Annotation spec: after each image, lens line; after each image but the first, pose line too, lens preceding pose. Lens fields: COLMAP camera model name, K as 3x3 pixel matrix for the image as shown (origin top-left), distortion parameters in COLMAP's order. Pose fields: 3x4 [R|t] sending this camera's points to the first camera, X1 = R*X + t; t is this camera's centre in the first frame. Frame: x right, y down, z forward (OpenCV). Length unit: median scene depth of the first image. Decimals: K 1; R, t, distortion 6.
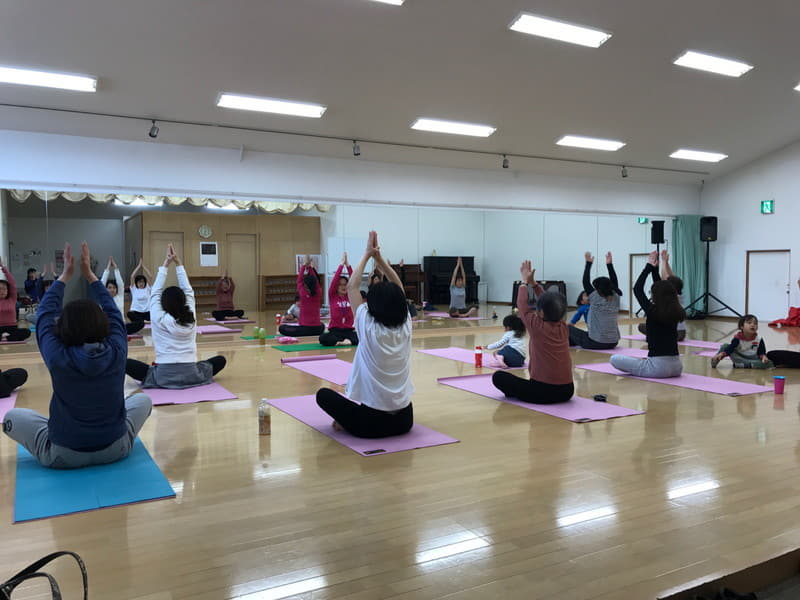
lens RADIAL K [[658.5, 0, 401.7], [0, 658.5, 299.5], [0, 0, 1]] dist [0.007753, -0.011686]
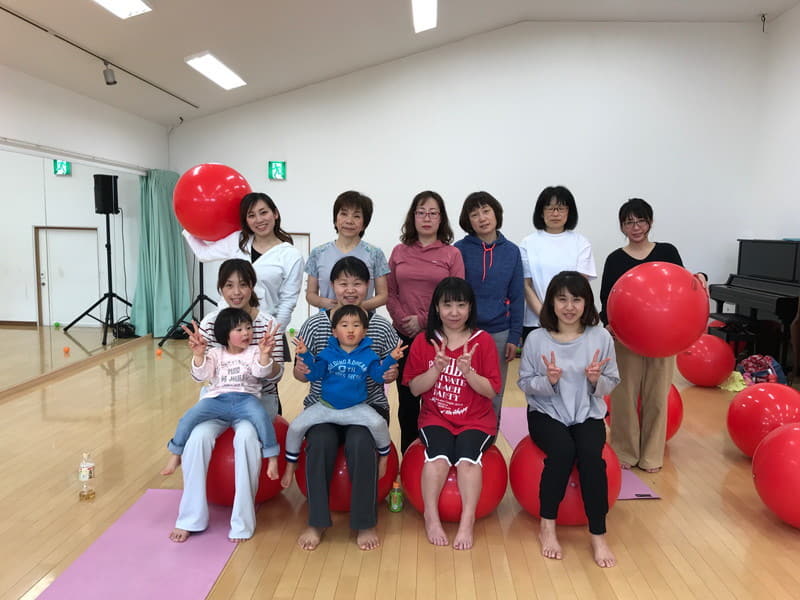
lens RADIAL K [[657.3, 0, 400.0], [0, 657.3, 300.0], [0, 0, 1]] dist [0.004494, 0.004864]
pose [[0.523057, -0.076580, 0.848850, 0.014732], [0.018180, 0.996731, 0.078718, -0.051069], [-0.852104, -0.025742, 0.522740, 0.480526]]
